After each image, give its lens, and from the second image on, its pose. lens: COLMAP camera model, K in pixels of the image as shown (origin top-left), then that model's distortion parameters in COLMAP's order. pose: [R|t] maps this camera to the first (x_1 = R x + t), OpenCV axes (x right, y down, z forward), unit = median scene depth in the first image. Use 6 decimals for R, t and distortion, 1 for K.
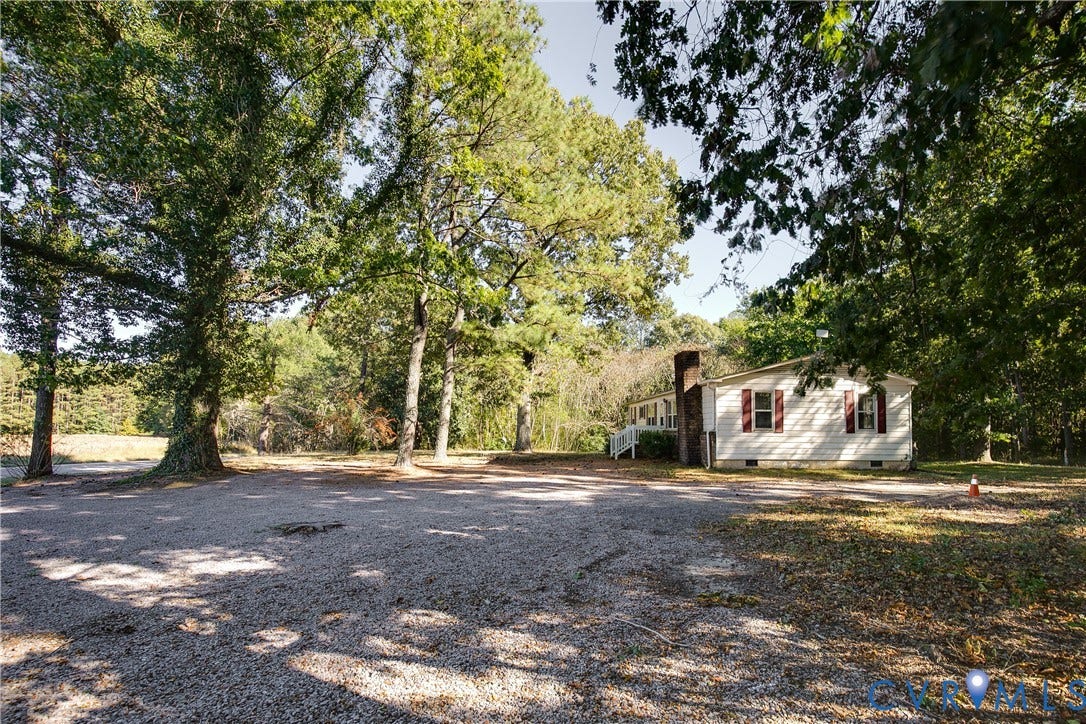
lens RADIAL K [[531.0, 0, 547.1], [0, 531.0, 377.3], [0, 0, 1]] dist [-0.002646, -0.000242]
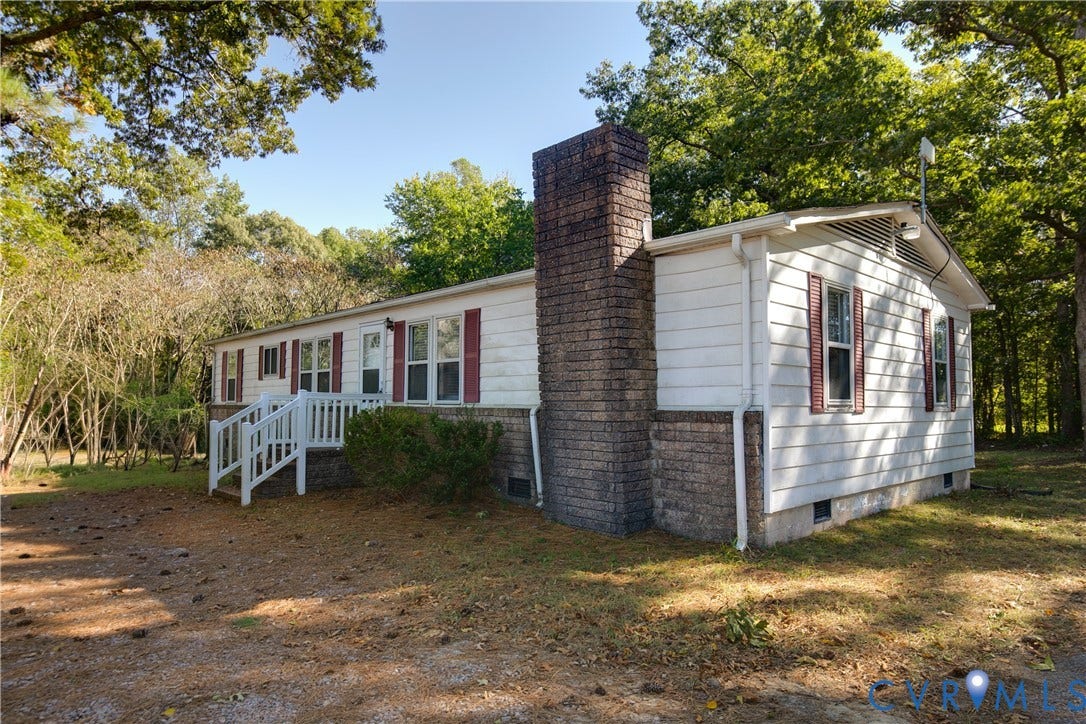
lens RADIAL K [[659.6, 0, 543.0], [0, 659.6, 362.0], [0, 0, 1]] dist [-0.007753, 0.001805]
pose [[0.745801, 0.035629, 0.665216, 0.003911], [-0.059434, 0.998145, 0.013172, 0.077846], [-0.663513, -0.049360, 0.746535, 0.809641]]
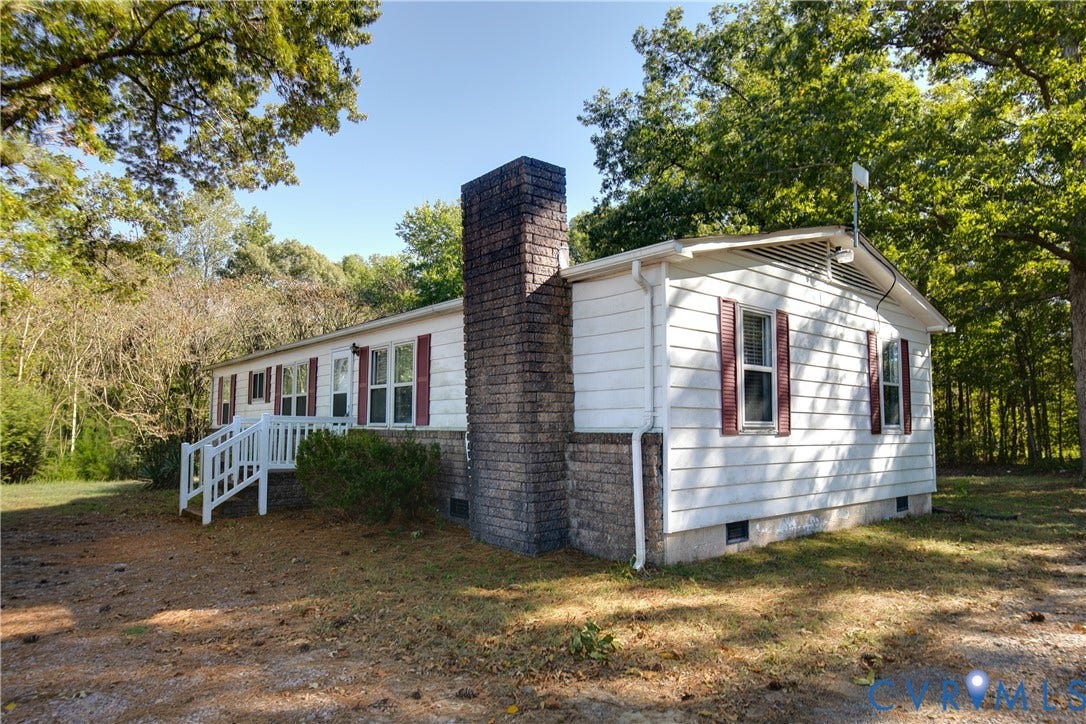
lens RADIAL K [[662.5, 0, 545.7], [0, 662.5, 368.4], [0, 0, 1]] dist [-0.003514, -0.002257]
pose [[0.774732, 0.050226, 0.630292, 0.044999], [-0.055550, 0.998392, -0.011279, 0.074328], [-0.629845, -0.026275, 0.776276, 0.755270]]
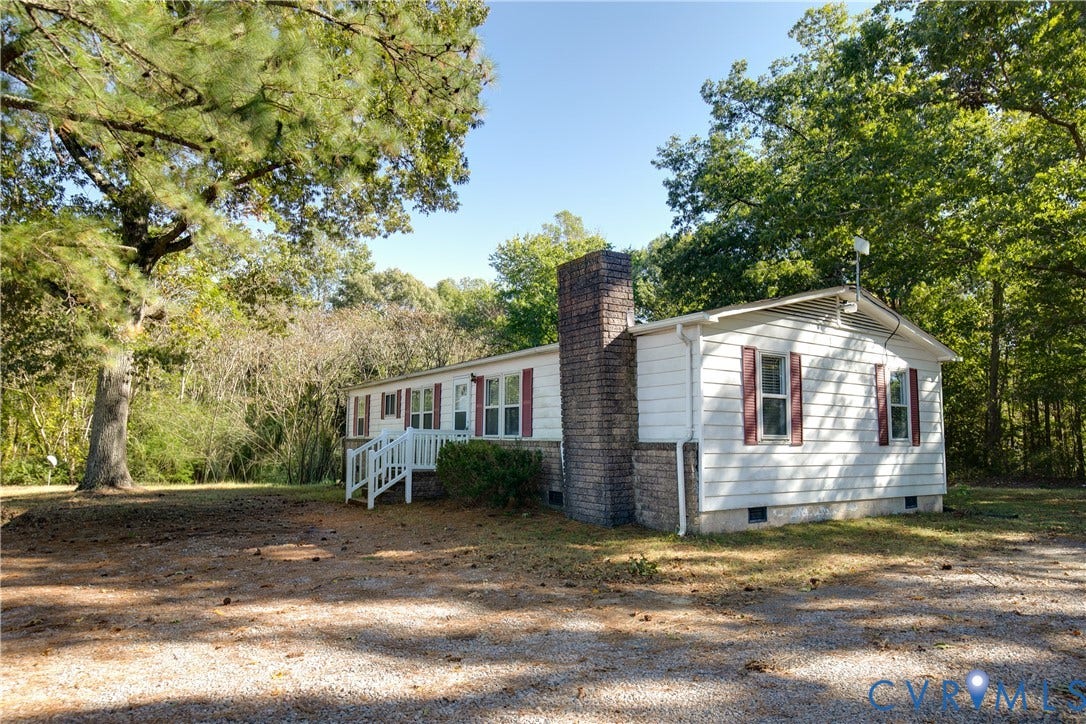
lens RADIAL K [[662.5, 0, 545.7], [0, 662.5, 368.4], [0, 0, 1]] dist [-0.003514, -0.002257]
pose [[0.846715, 0.055865, 0.529105, -0.055659], [-0.051261, 0.998411, -0.023383, 0.062000], [-0.529571, -0.007324, 0.848234, 0.619061]]
